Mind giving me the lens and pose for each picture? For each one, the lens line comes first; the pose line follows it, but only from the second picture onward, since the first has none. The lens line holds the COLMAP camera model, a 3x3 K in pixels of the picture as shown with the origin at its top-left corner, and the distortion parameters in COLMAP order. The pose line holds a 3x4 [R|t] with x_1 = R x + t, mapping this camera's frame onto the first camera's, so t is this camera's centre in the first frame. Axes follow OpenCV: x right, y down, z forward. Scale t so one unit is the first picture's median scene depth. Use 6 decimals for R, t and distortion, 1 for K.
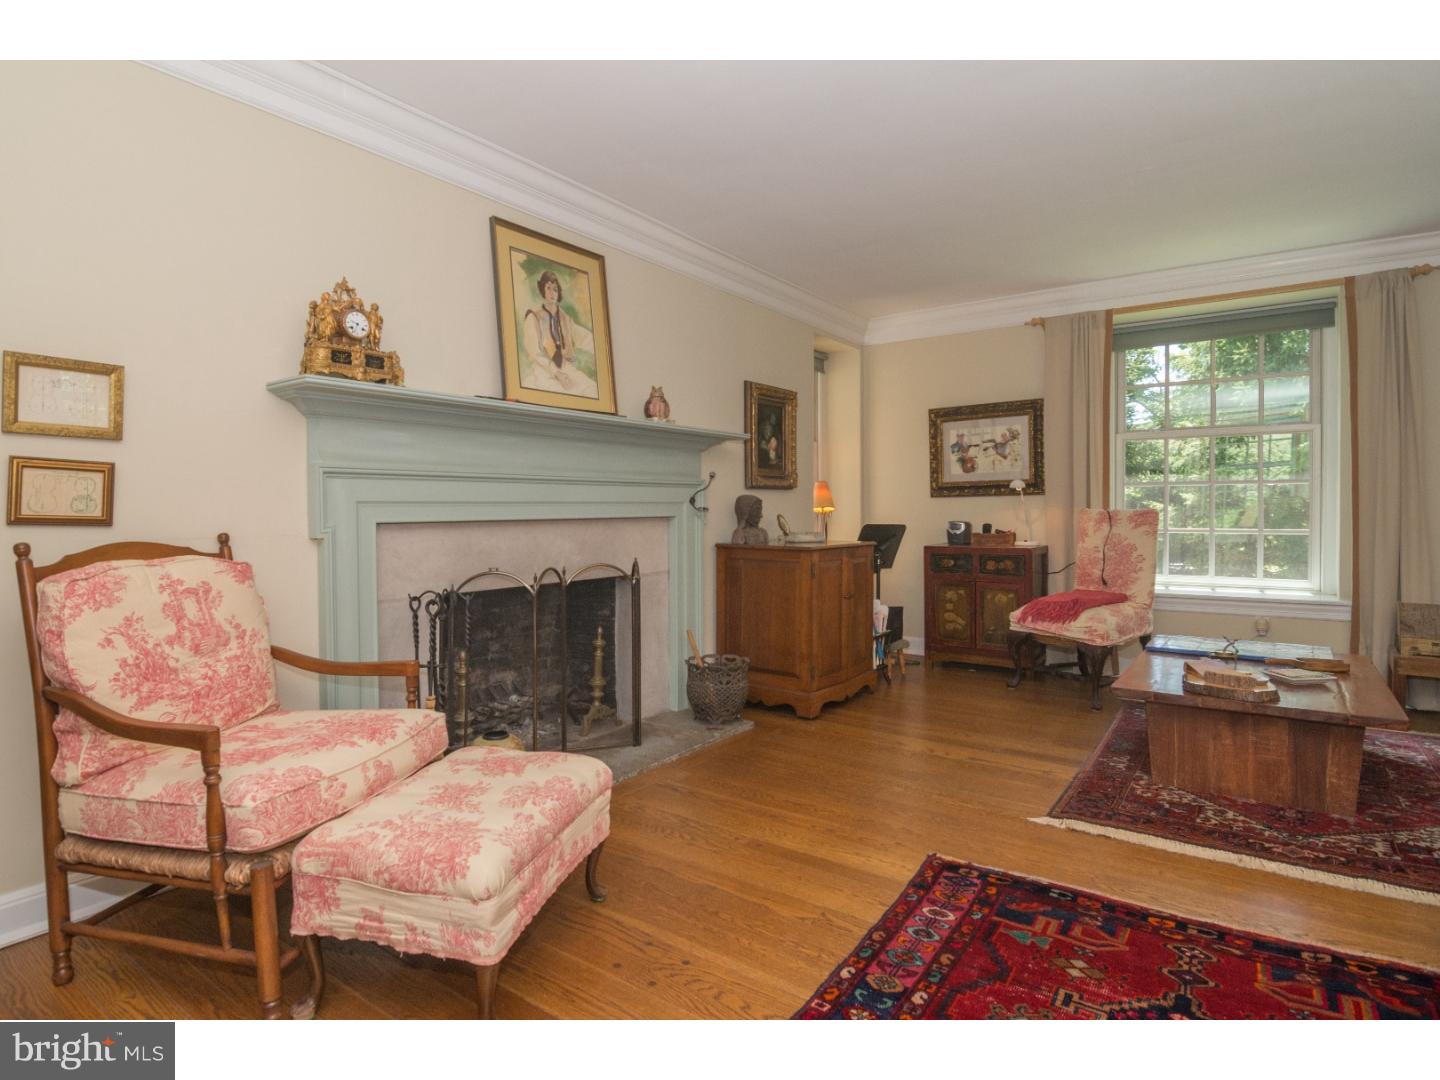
lens RADIAL K [[765.0, 0, 708.6], [0, 765.0, 537.0], [0, 0, 1]] dist [-0.023670, -0.002339]
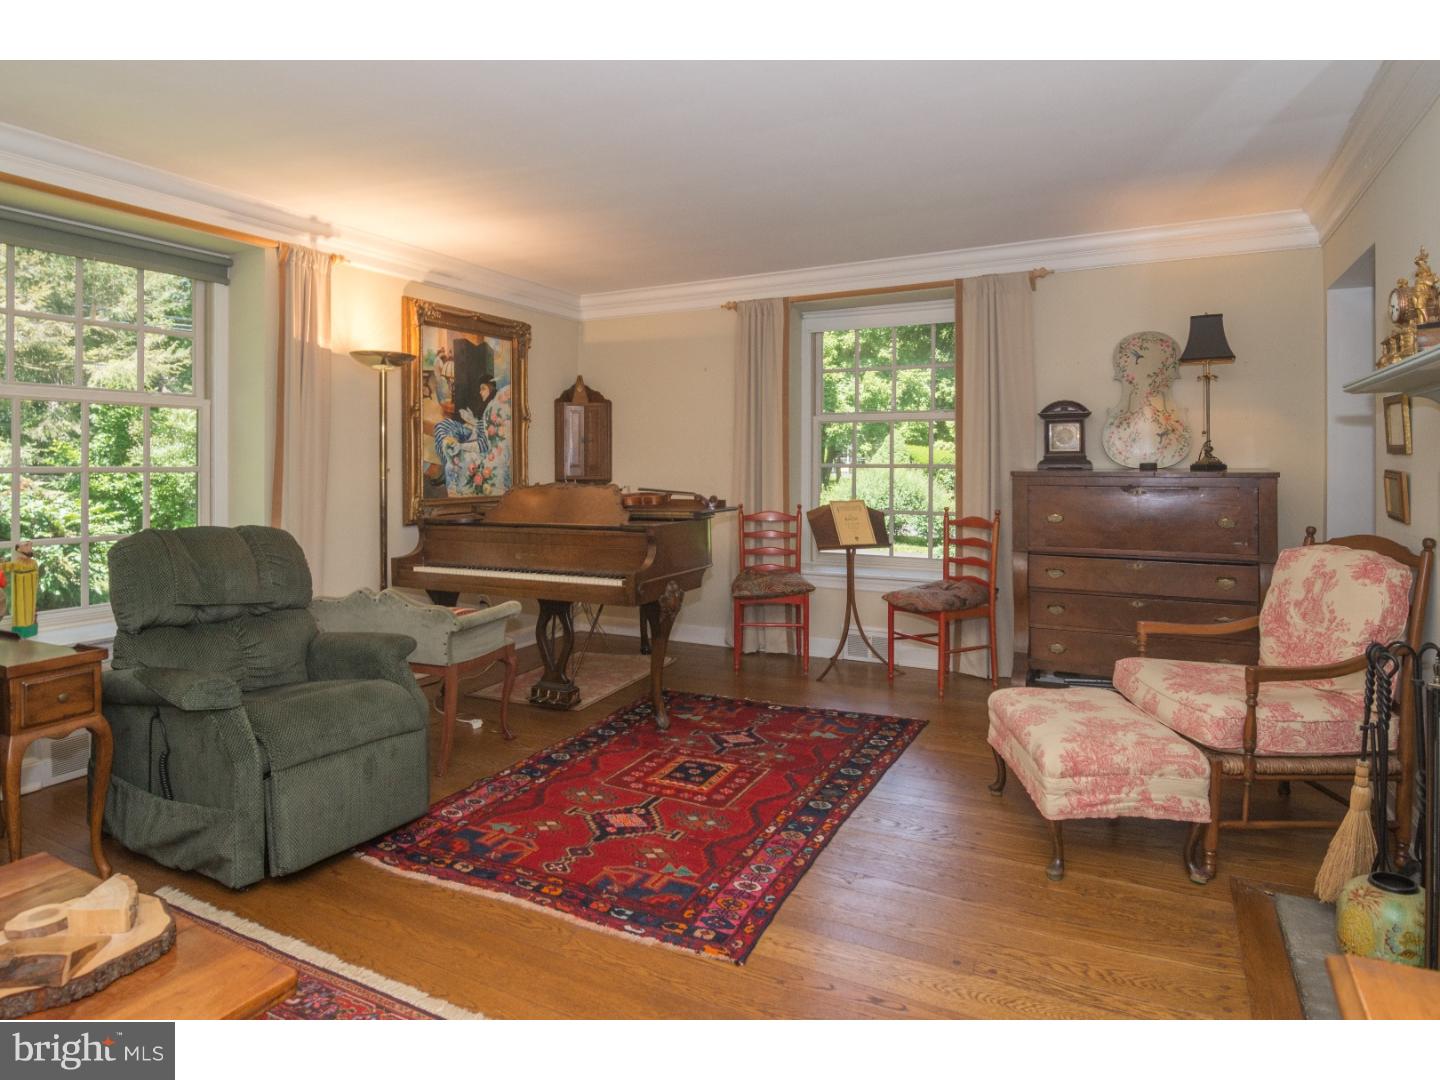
lens RADIAL K [[833.4, 0, 704.7], [0, 833.4, 478.3], [0, 0, 1]] dist [-0.017873, -0.000645]
pose [[-0.990616, 0.007991, -0.136439, 0.340905], [0.000771, 0.998600, 0.052884, -0.103982], [0.136671, 0.052283, -0.989236, 1.400678]]
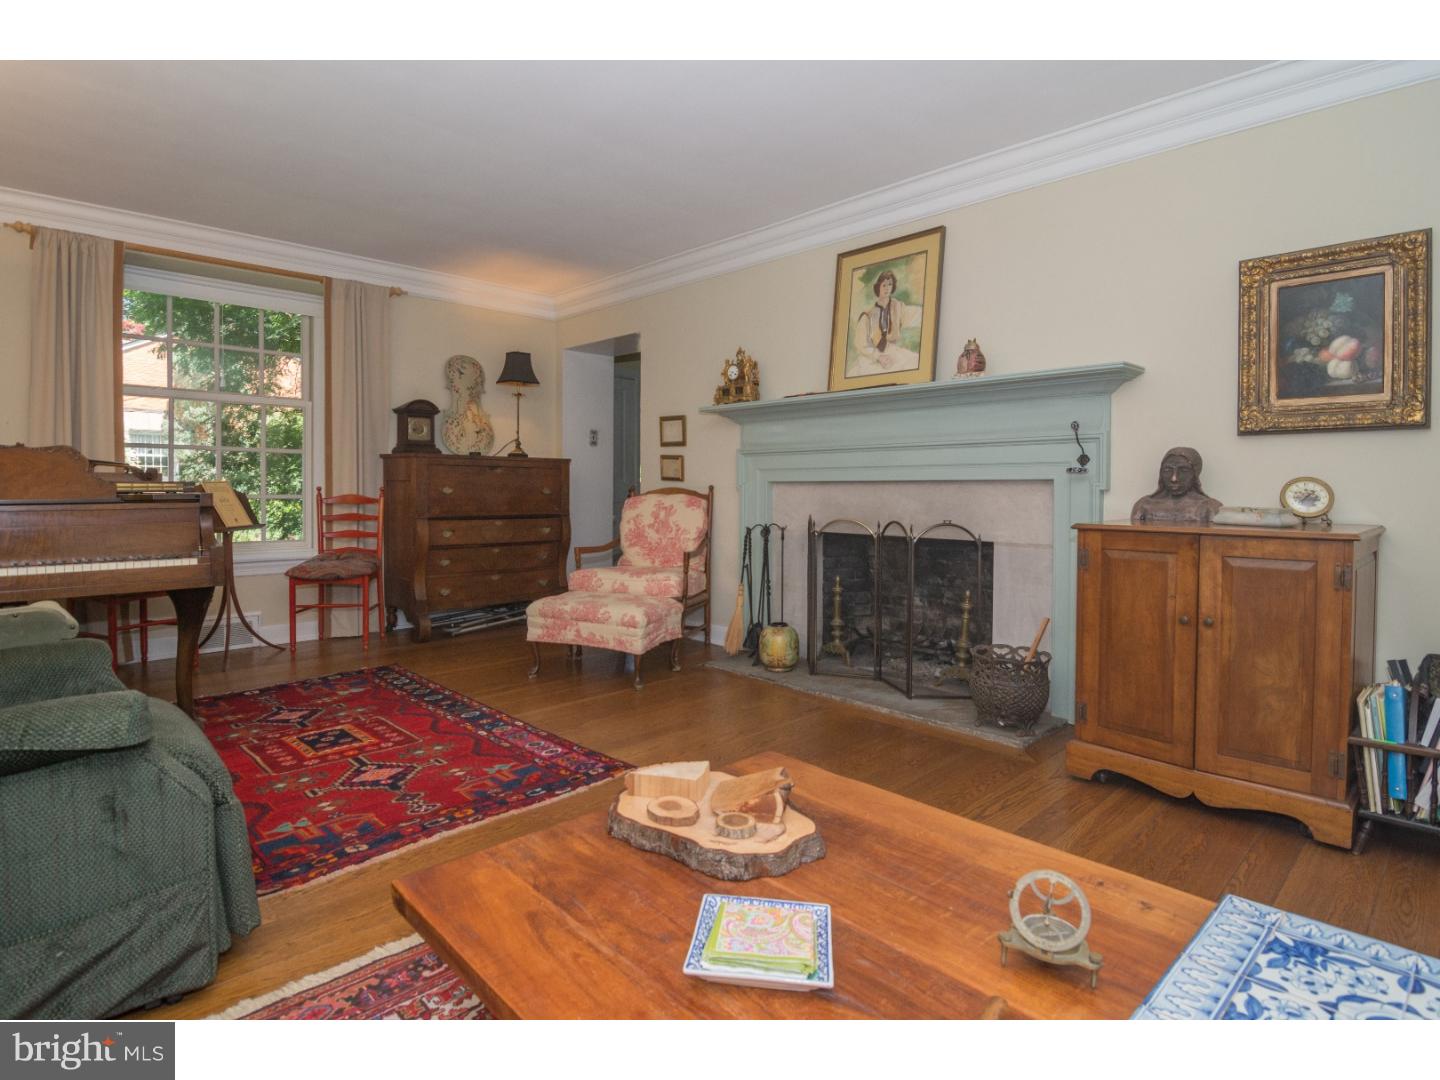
lens RADIAL K [[773.4, 0, 711.9], [0, 773.4, 530.8], [0, 0, 1]] dist [-0.005302, -0.001689]
pose [[-0.177871, 0.059702, -0.982241, 1.071938], [-0.038716, 0.996961, 0.067608, -0.017235], [0.983292, 0.050054, -0.175019, 0.993446]]
